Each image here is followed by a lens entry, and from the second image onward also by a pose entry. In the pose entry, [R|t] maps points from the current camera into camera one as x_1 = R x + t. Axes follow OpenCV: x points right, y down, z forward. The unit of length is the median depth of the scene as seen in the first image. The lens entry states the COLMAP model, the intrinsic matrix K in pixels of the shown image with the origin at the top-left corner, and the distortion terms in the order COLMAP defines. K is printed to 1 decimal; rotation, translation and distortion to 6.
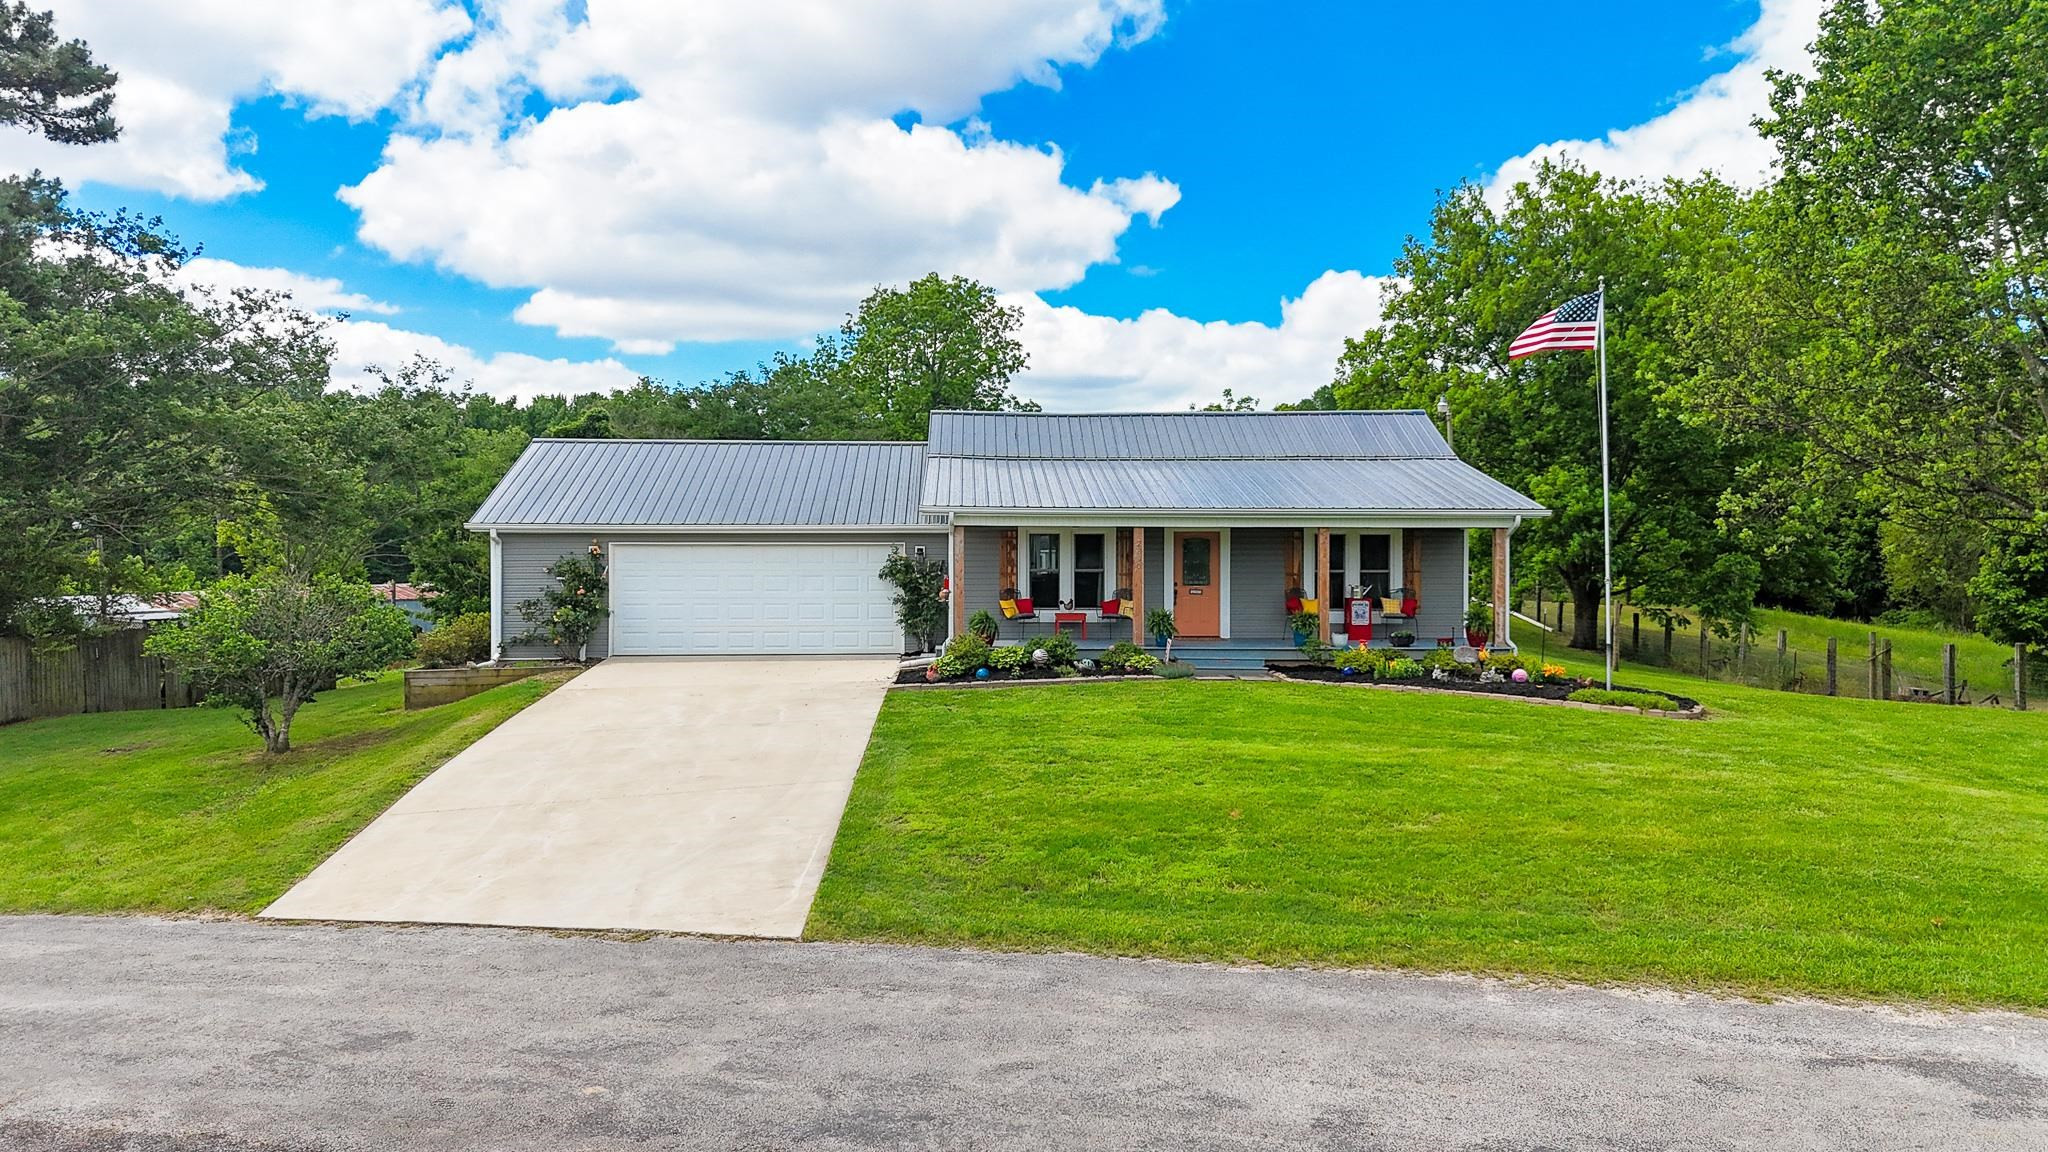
lens RADIAL K [[1497.6, 0, 1010.4], [0, 1497.6, 548.7], [0, 0, 1]] dist [0.044416, -0.034185]
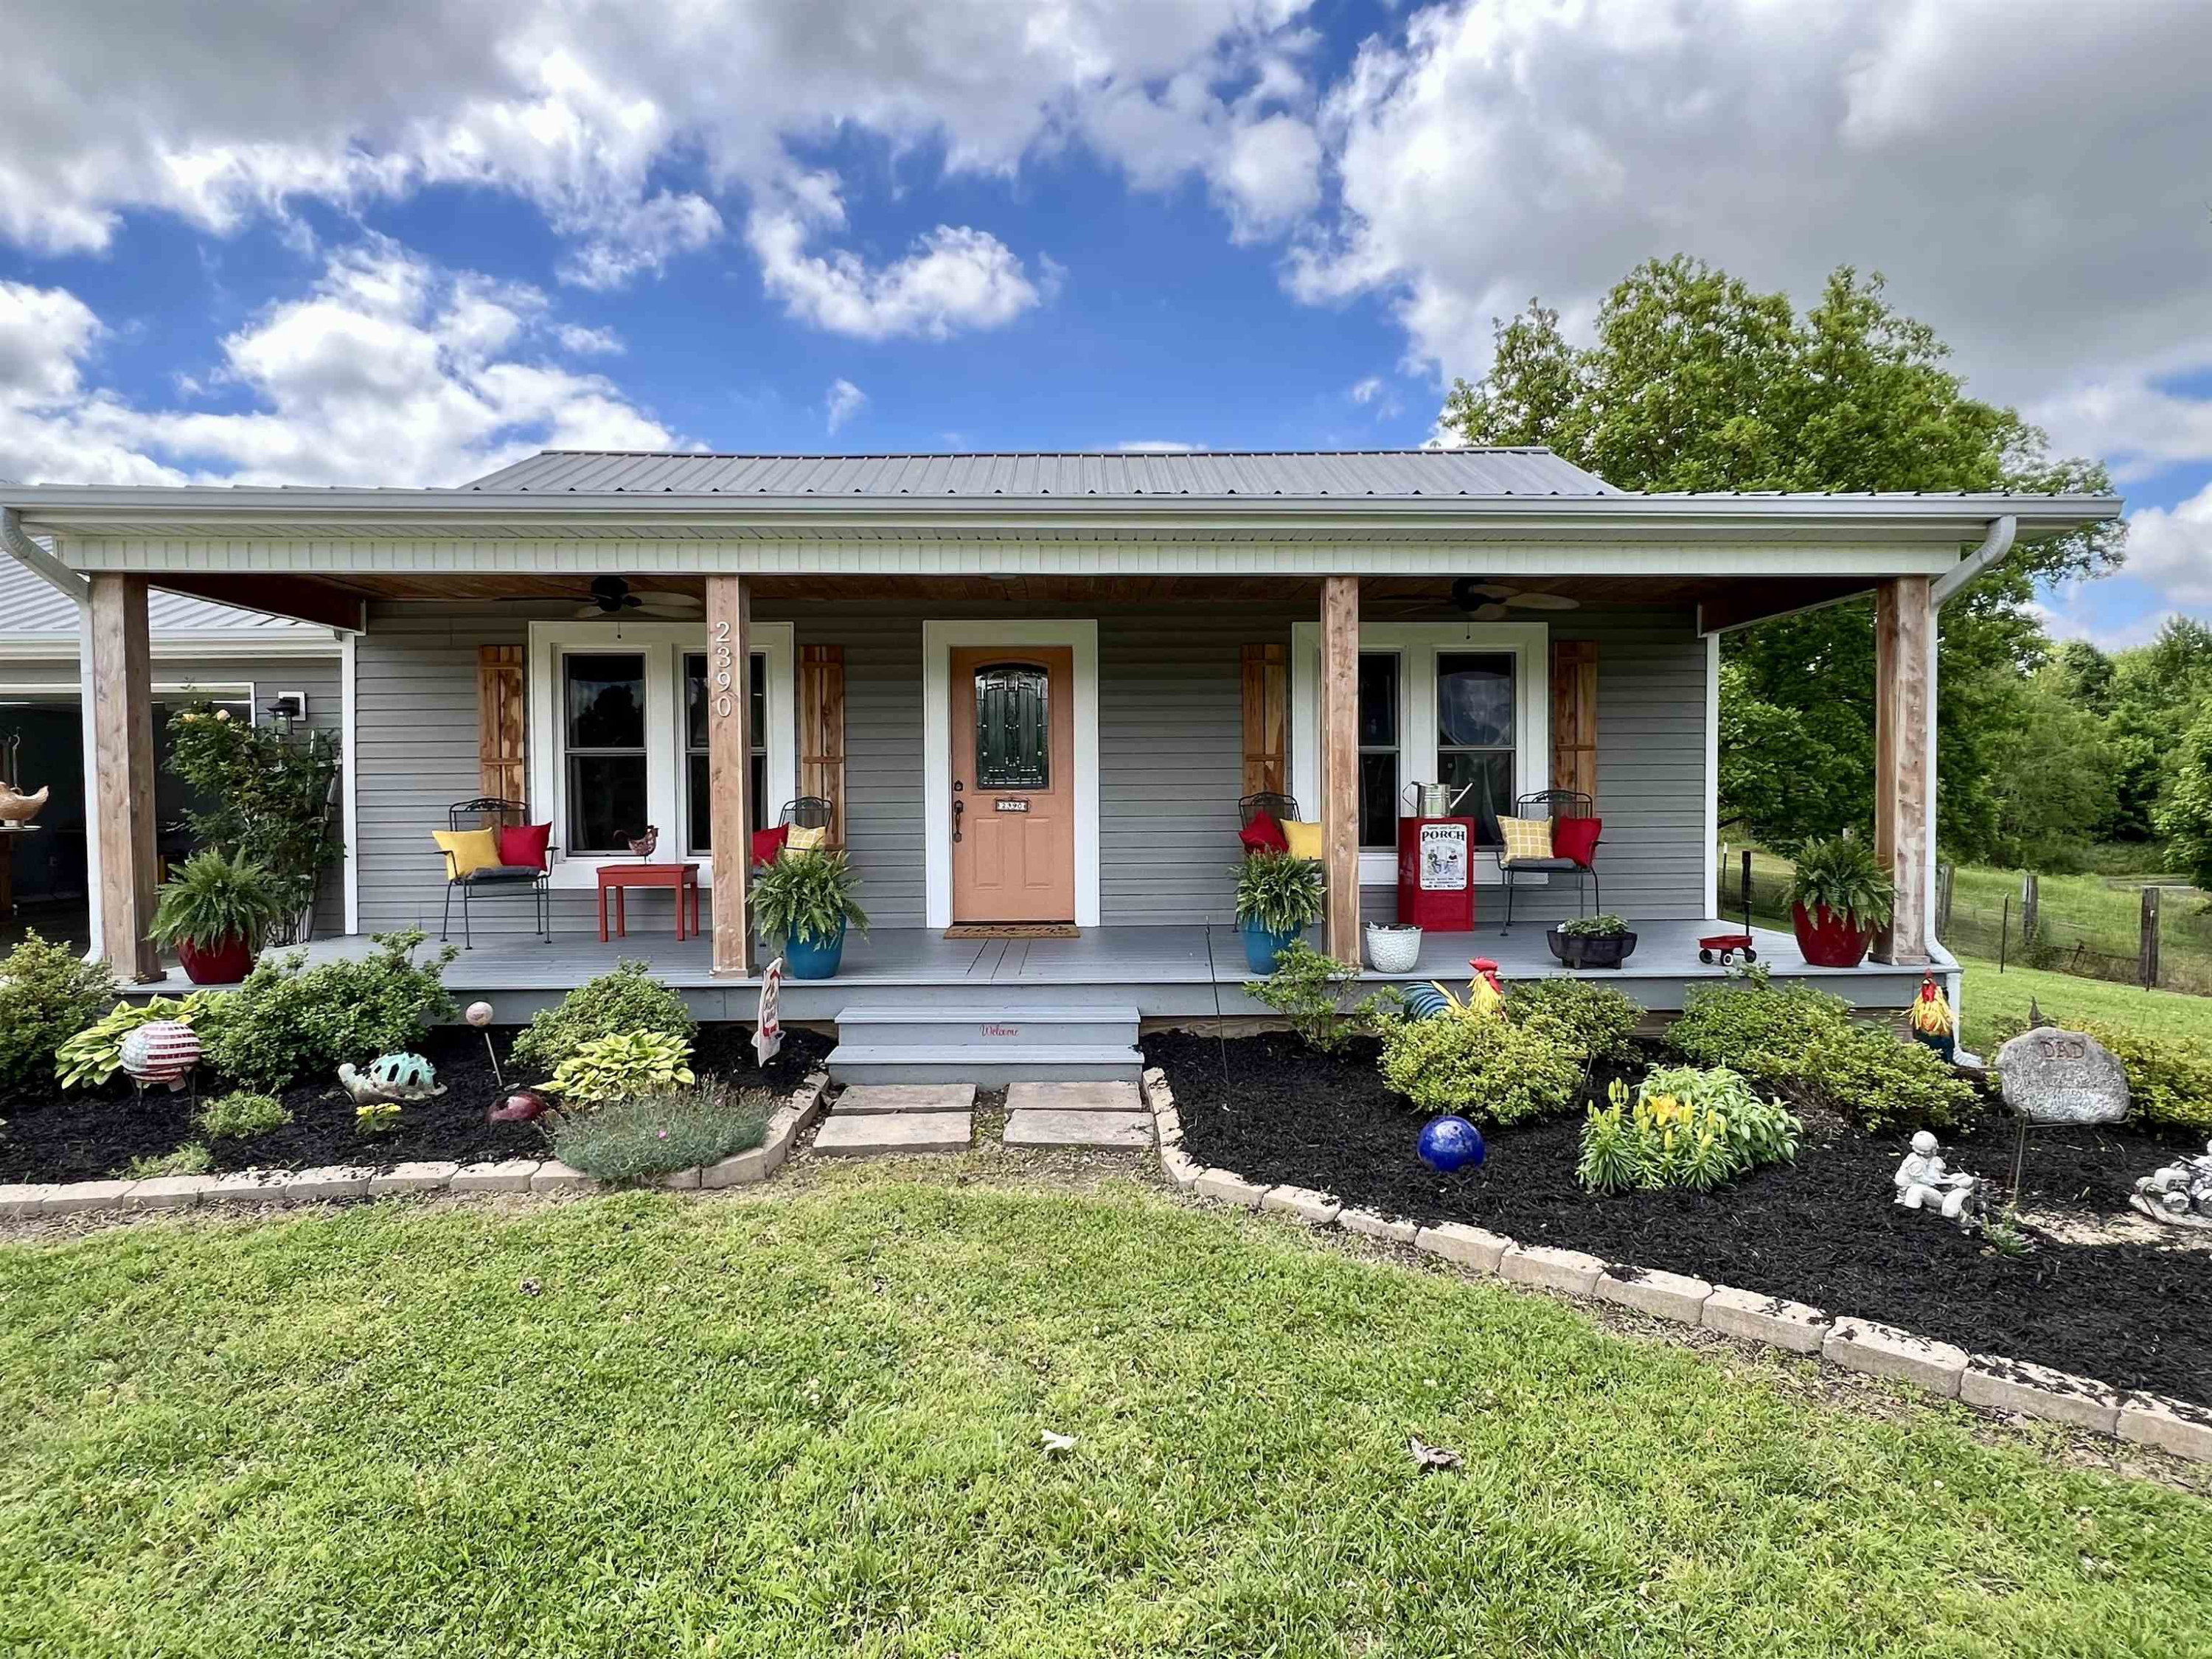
lens RADIAL K [[1100.7, 0, 1106.0], [0, 1100.7, 829.5], [0, 0, 1]] dist [-0.001006, 0.000331]
pose [[0.999974, -0.007211, -0.000085, 0.151503], [0.007211, 0.999738, 0.021729, 0.029848], [-0.000071, -0.021729, 0.999764, 0.734551]]
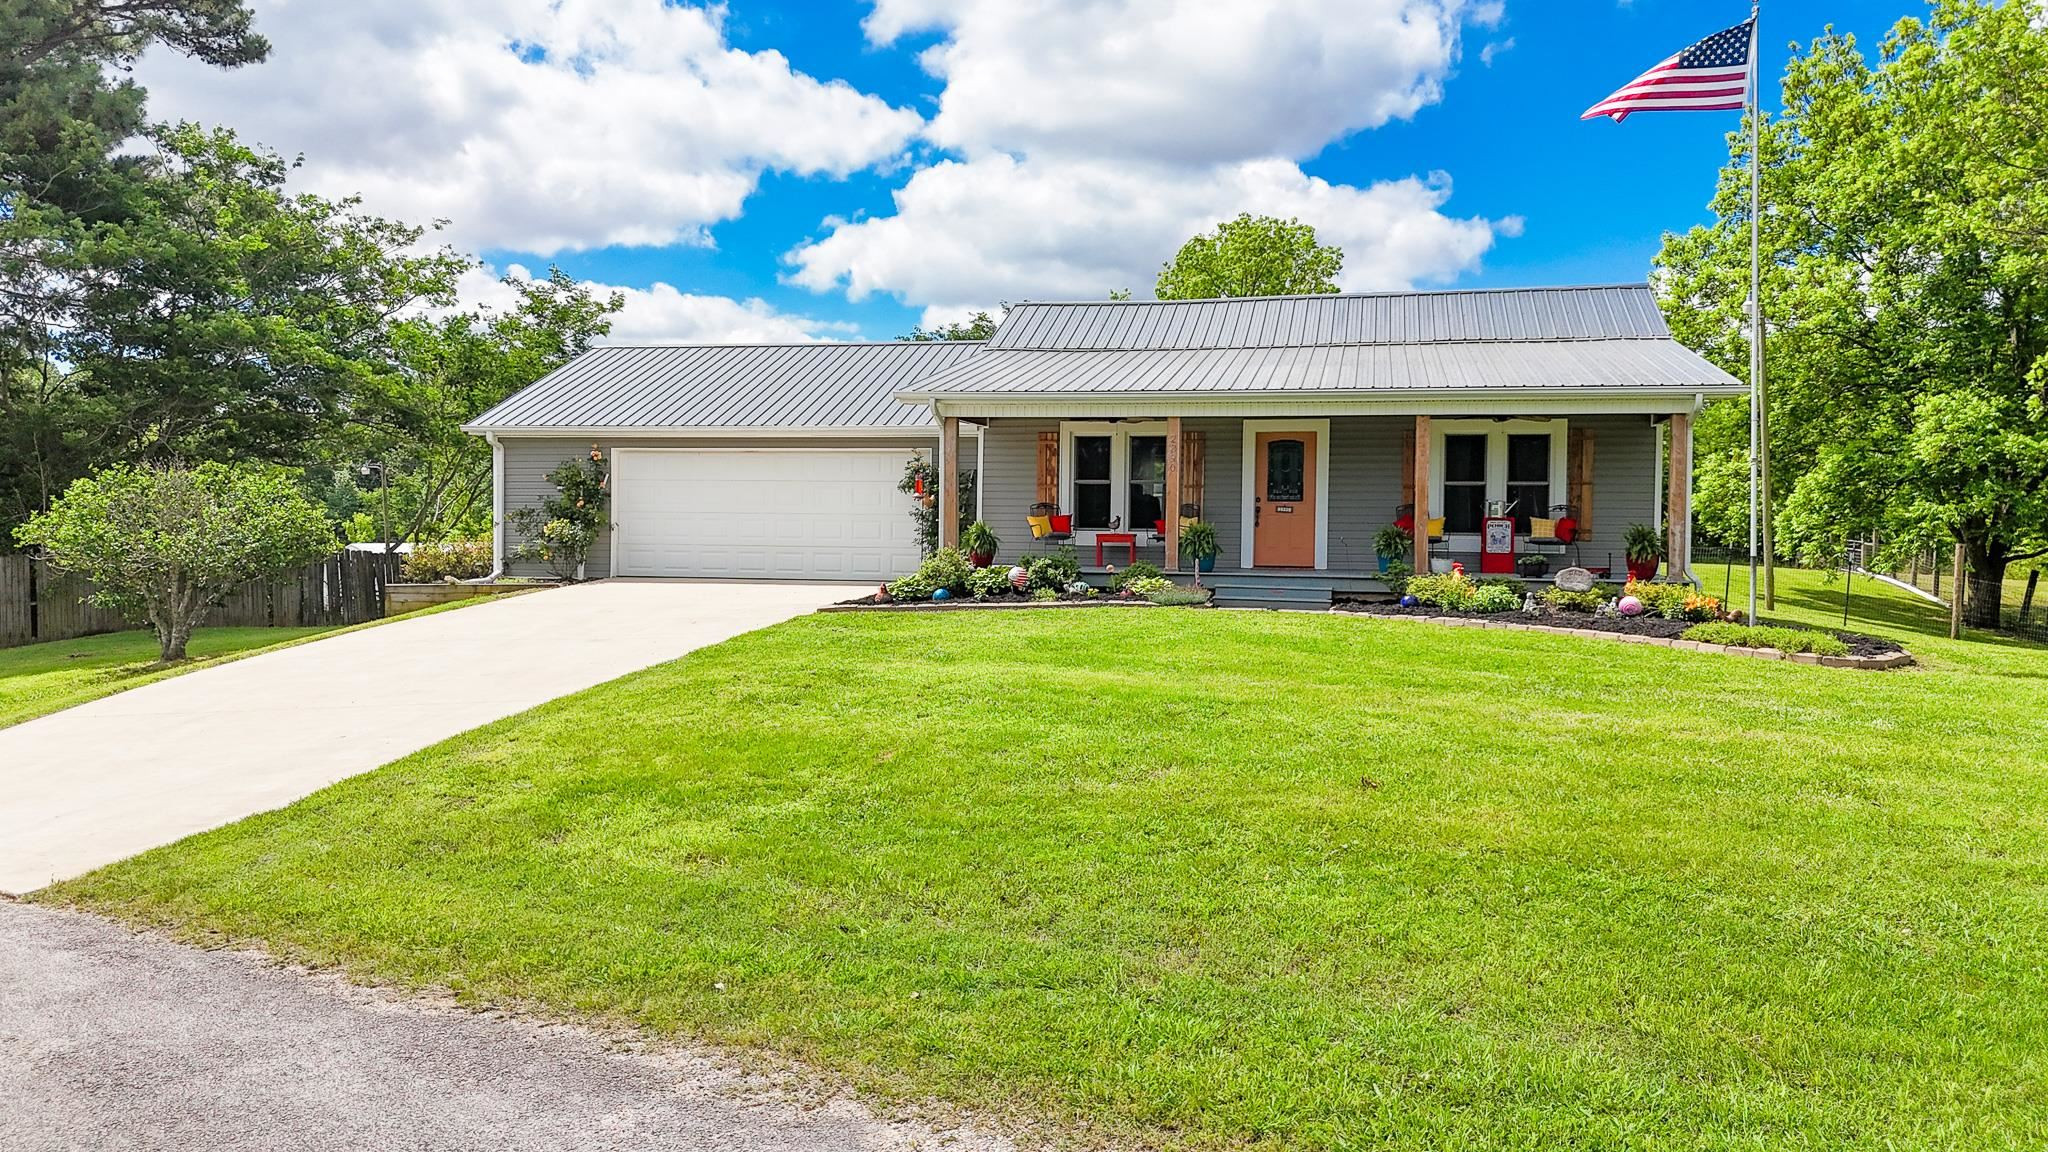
lens RADIAL K [[1494.1, 0, 995.9], [0, 1494.1, 574.7], [0, 0, 1]] dist [0.044770, -0.074045]
pose [[0.961399, 0.018232, -0.274555, 0.198636], [-0.010470, 0.999504, 0.029713, 0.042368], [0.274960, -0.025691, 0.961112, 0.212017]]
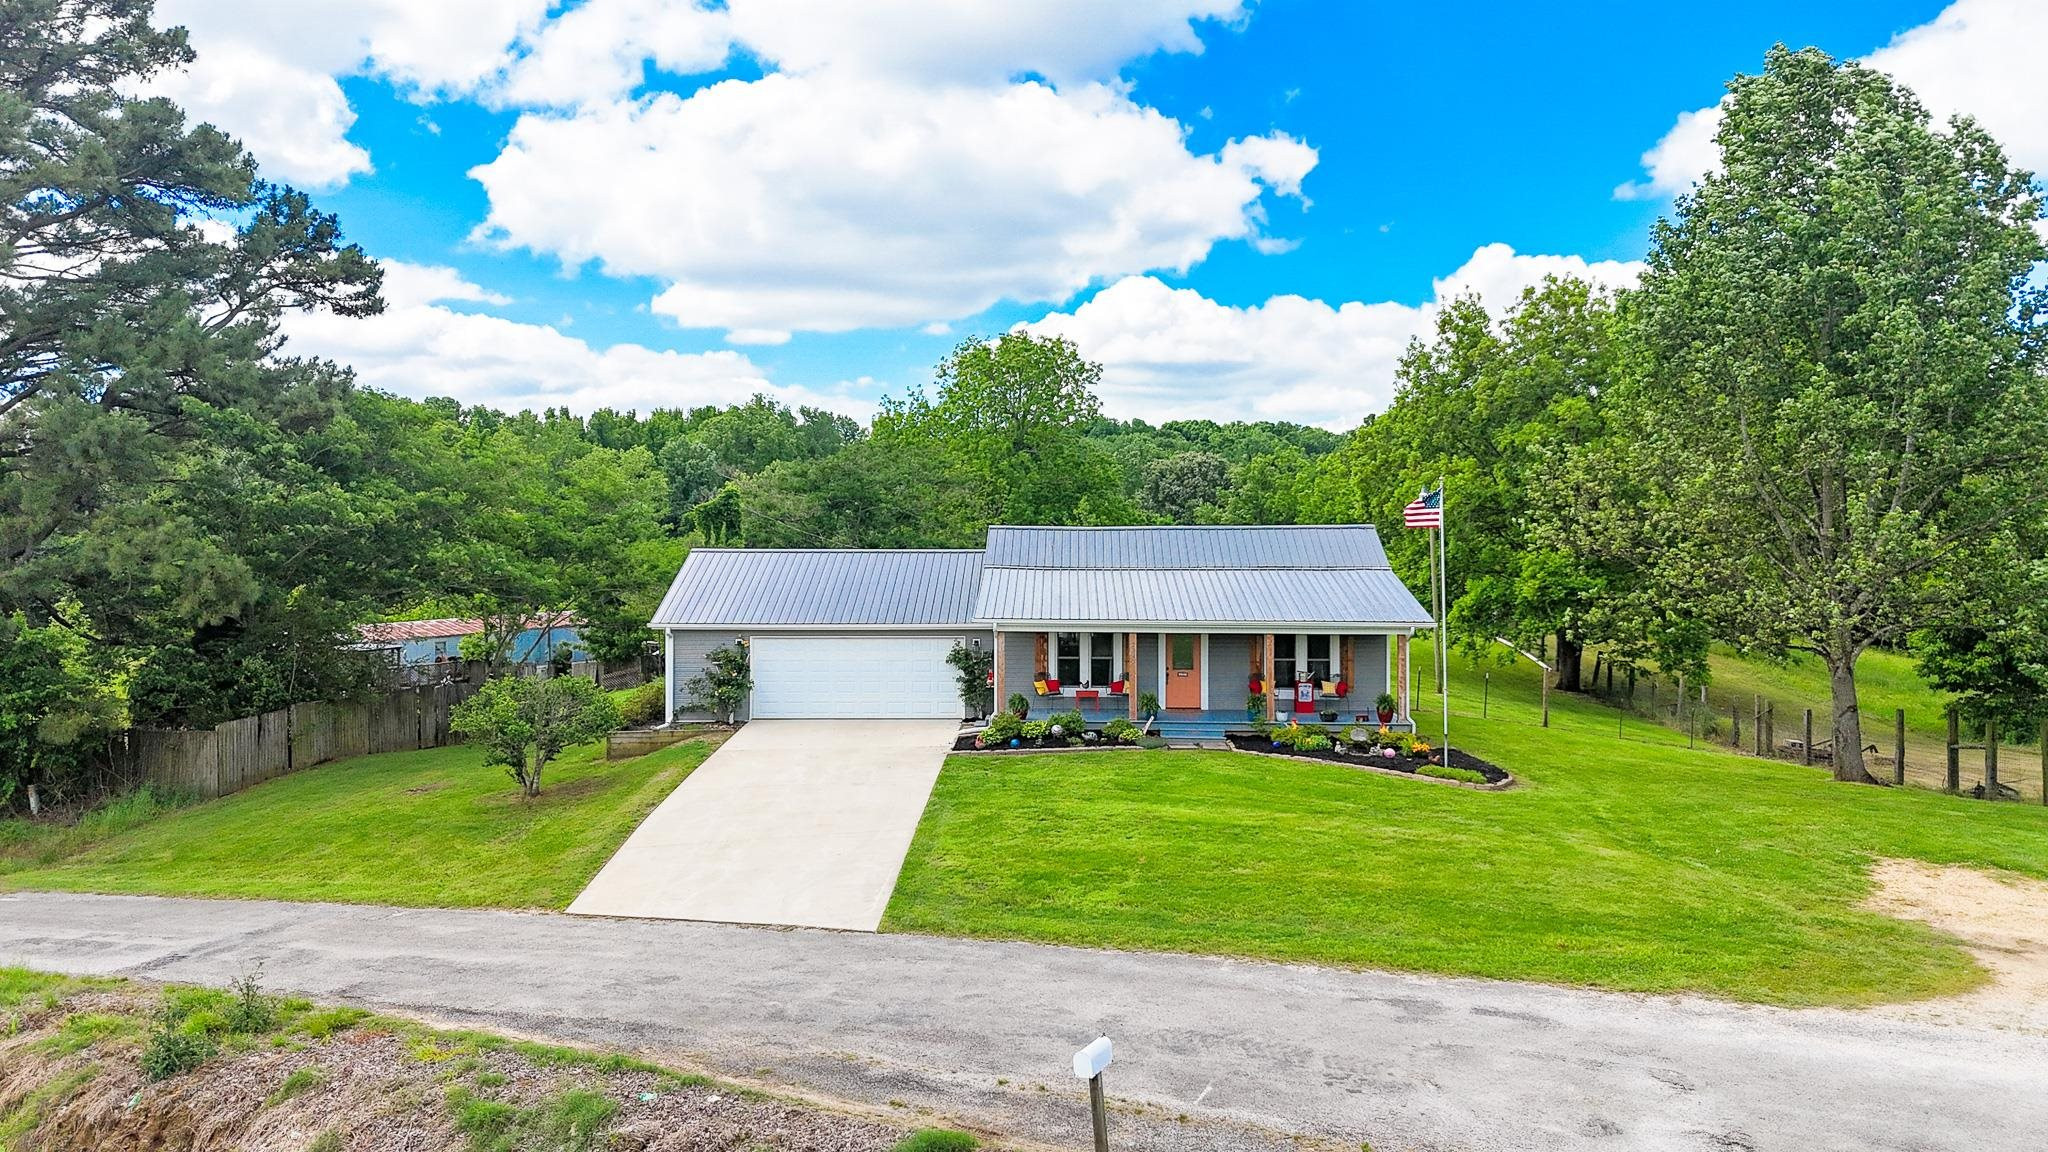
lens RADIAL K [[1497.6, 0, 1010.4], [0, 1497.6, 548.7], [0, 0, 1]] dist [0.044416, -0.034185]
pose [[0.997612, -0.000054, -0.069062, 0.064381], [0.000478, 0.999981, 0.006125, -0.093414], [0.069060, -0.006143, 0.997594, -0.346853]]
